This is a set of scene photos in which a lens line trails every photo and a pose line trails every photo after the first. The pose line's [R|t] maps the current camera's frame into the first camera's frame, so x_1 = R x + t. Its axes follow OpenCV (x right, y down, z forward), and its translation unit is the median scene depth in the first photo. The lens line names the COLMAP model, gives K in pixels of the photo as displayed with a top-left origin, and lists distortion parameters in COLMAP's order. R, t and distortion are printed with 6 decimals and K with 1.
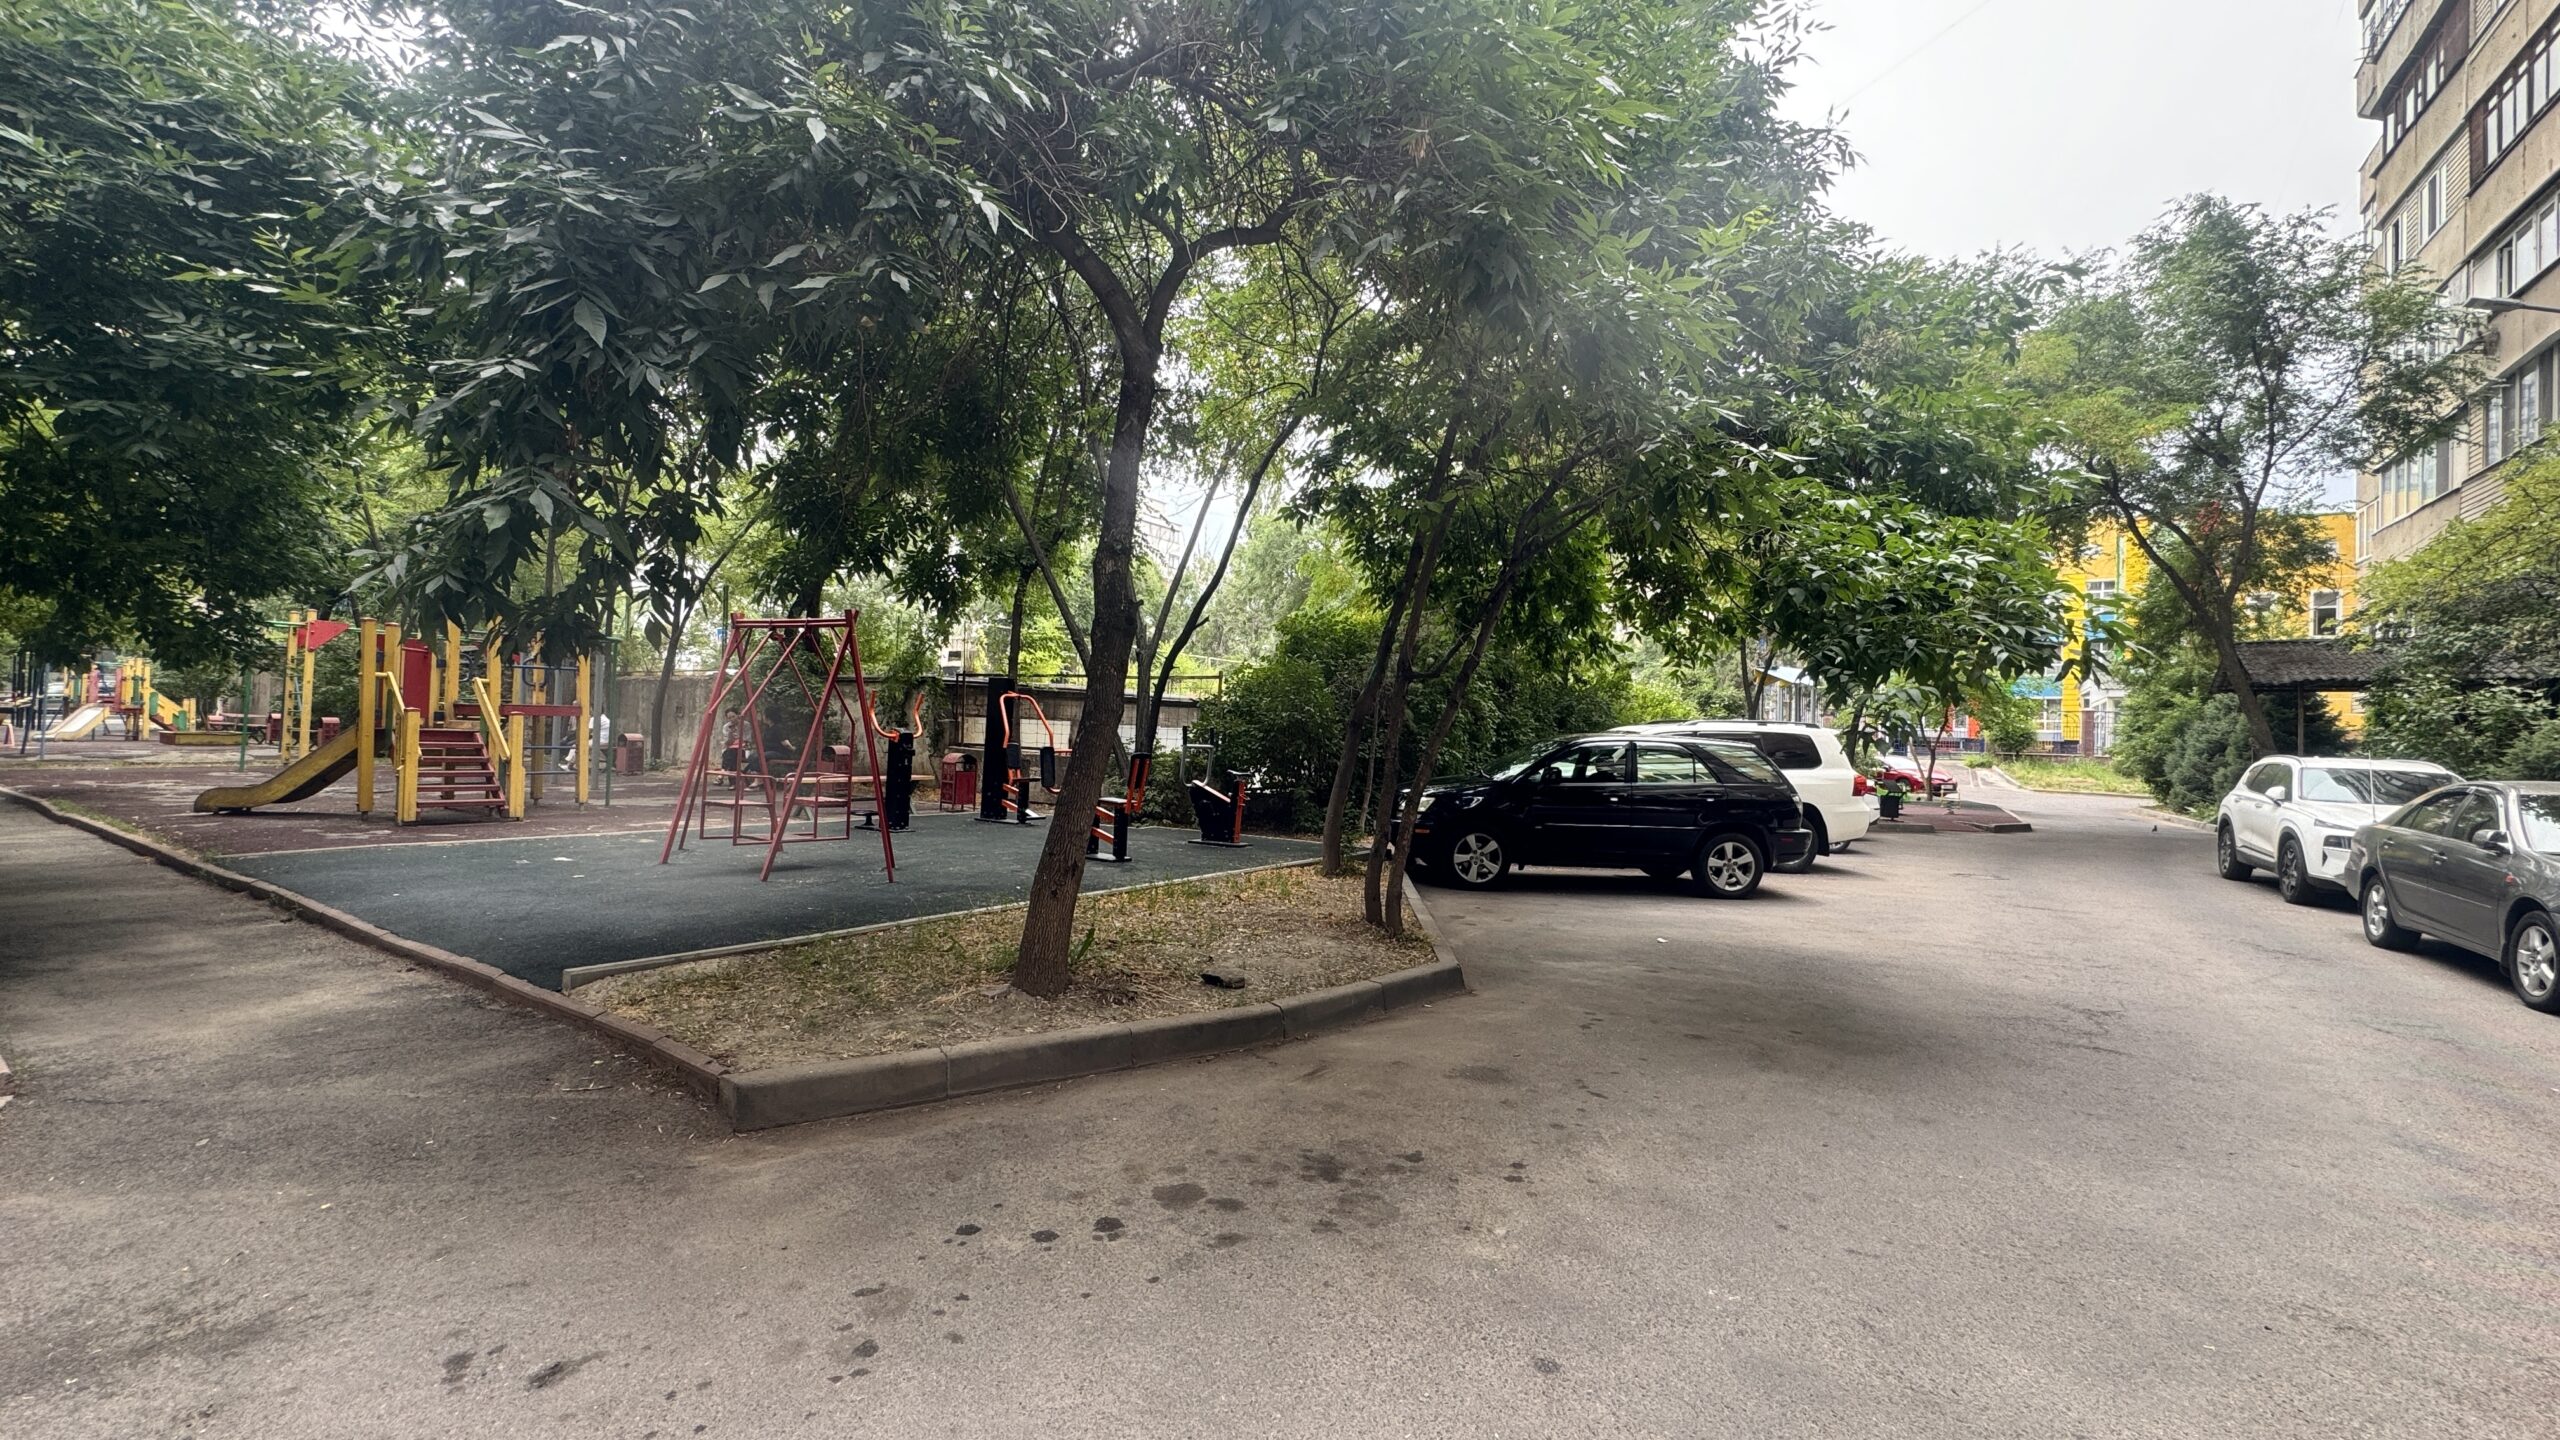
lens RADIAL K [[1018.8, 0, 1279.7], [0, 1018.8, 717.7], [0, 0, 1]] dist [-0.003291, 0.000479]
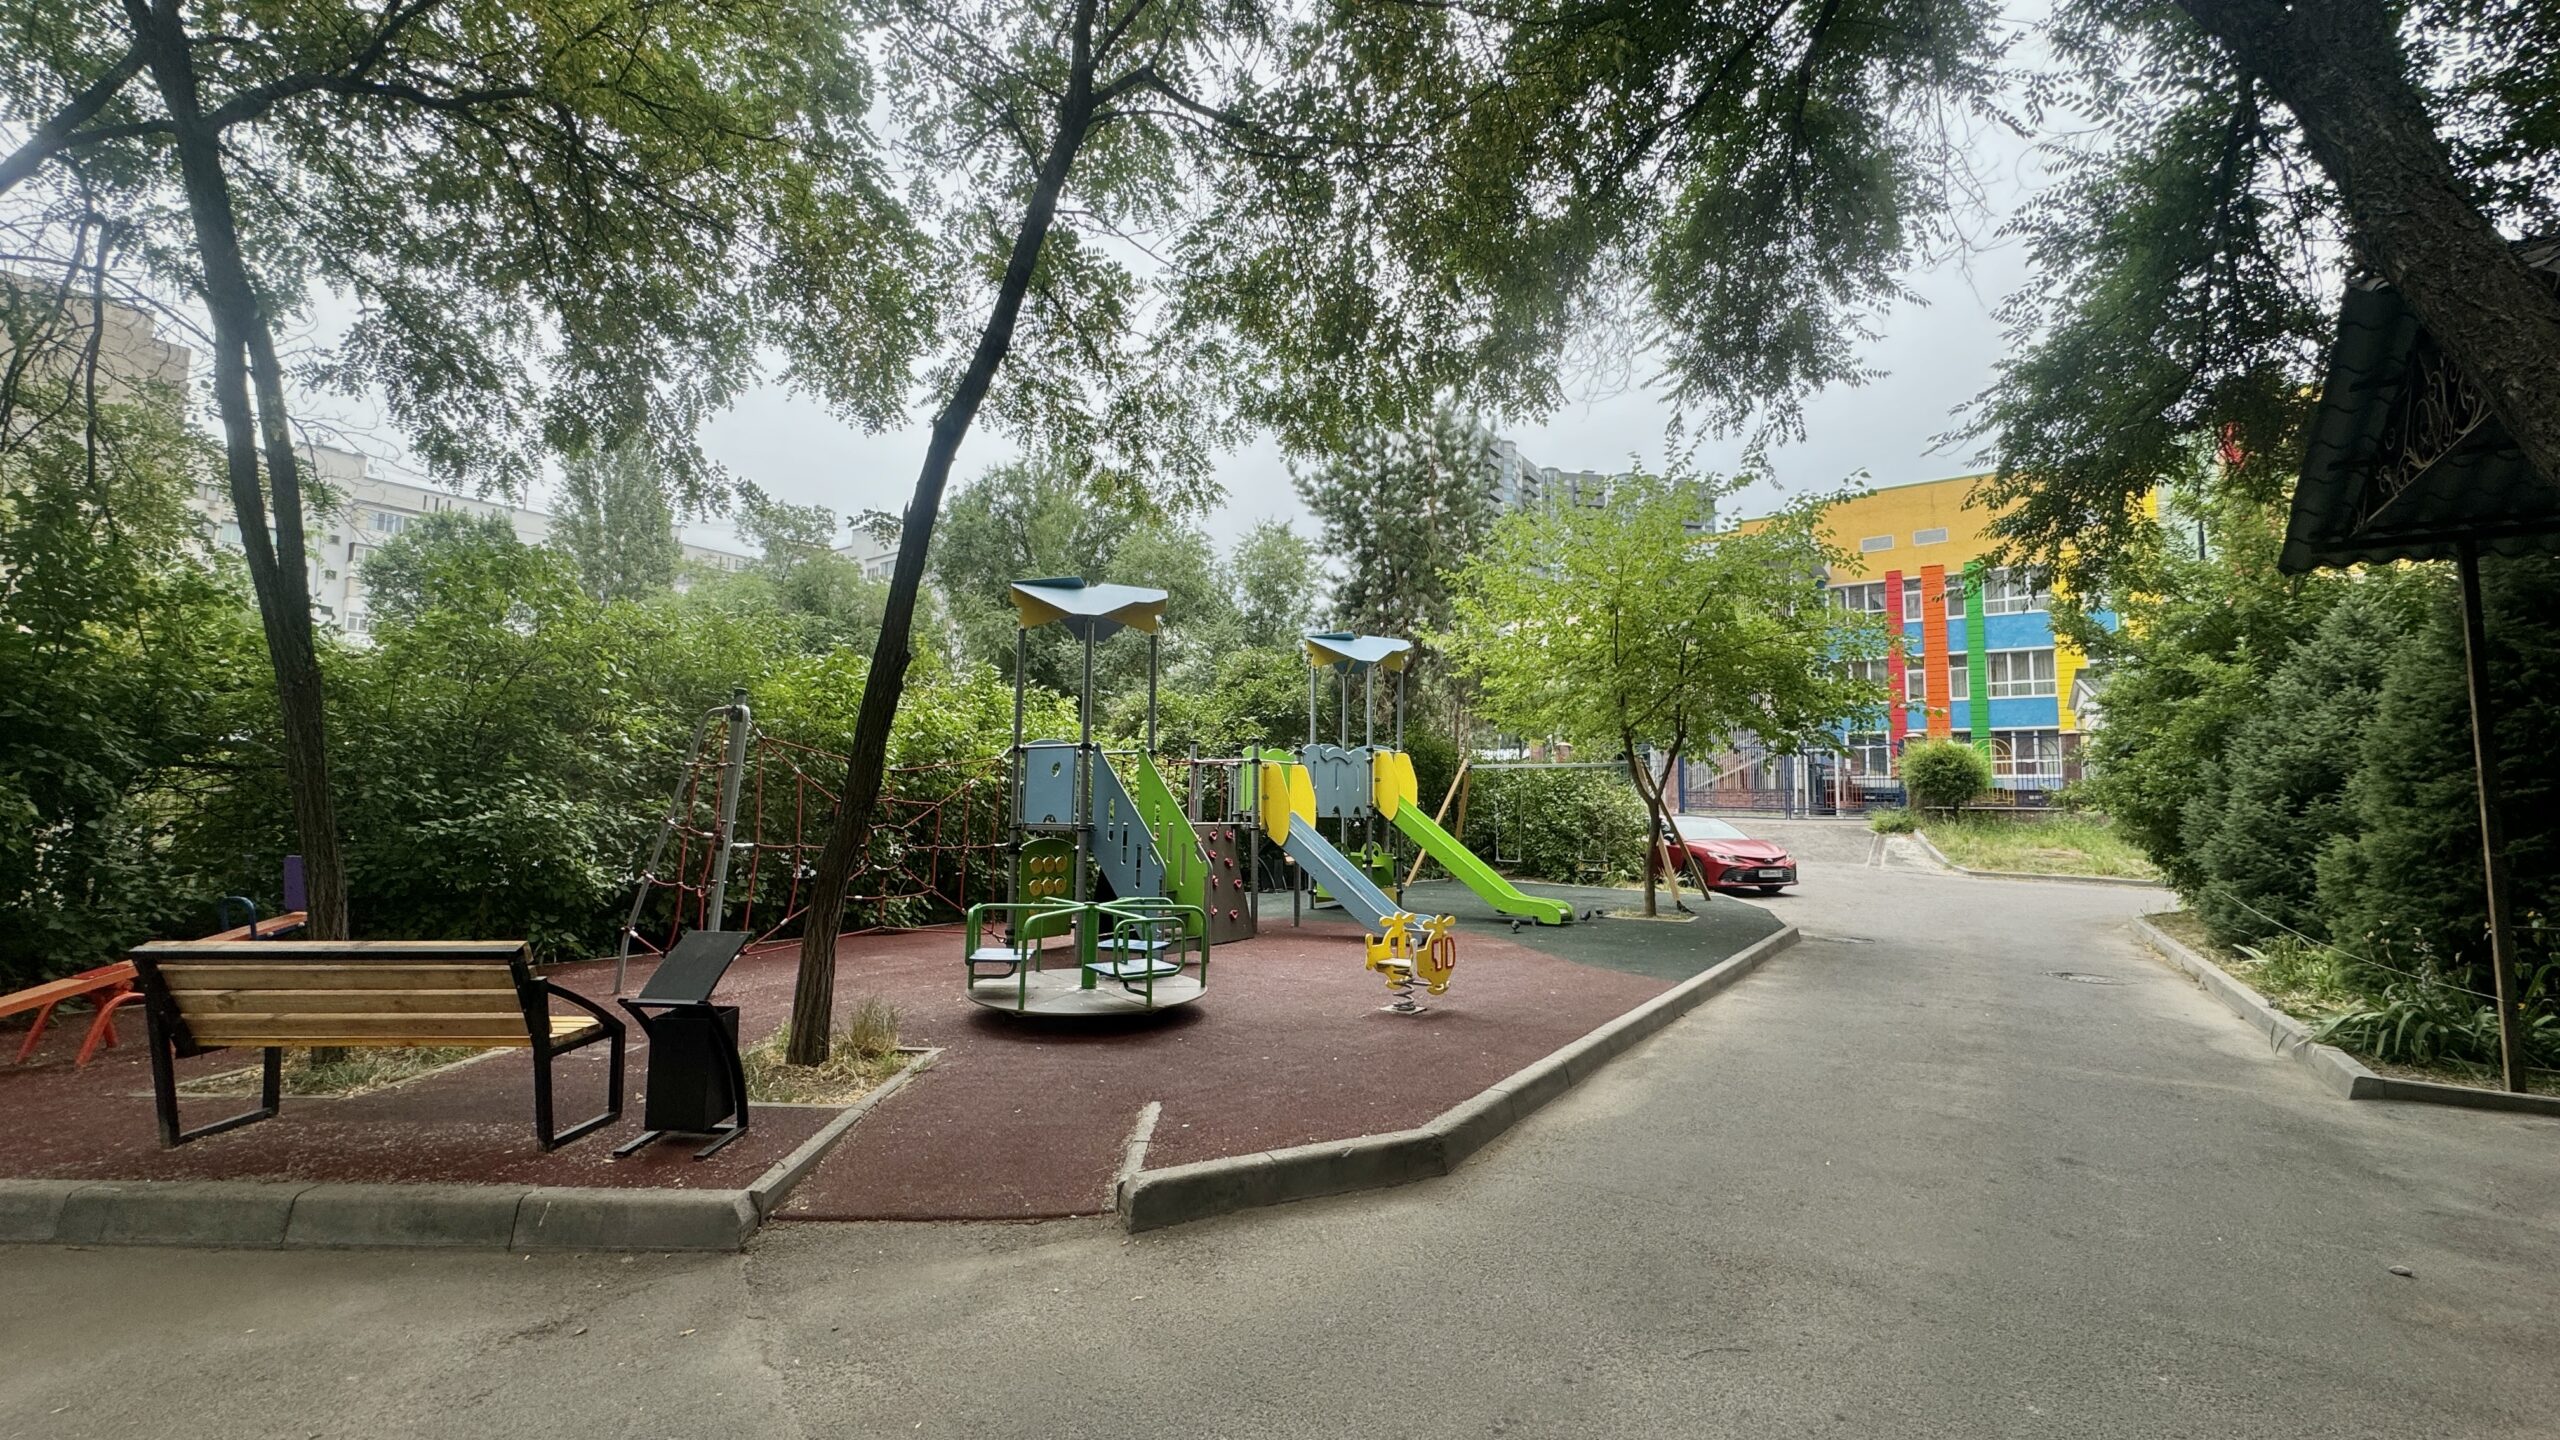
lens RADIAL K [[1018.8, 0, 1279.7], [0, 1018.8, 717.7], [0, 0, 1]] dist [-0.003291, 0.000479]
pose [[0.999234, -0.018951, -0.034240, 0.521917], [0.016573, 0.997517, -0.068445, 0.024752], [0.035452, 0.067825, 0.997067, 0.575131]]
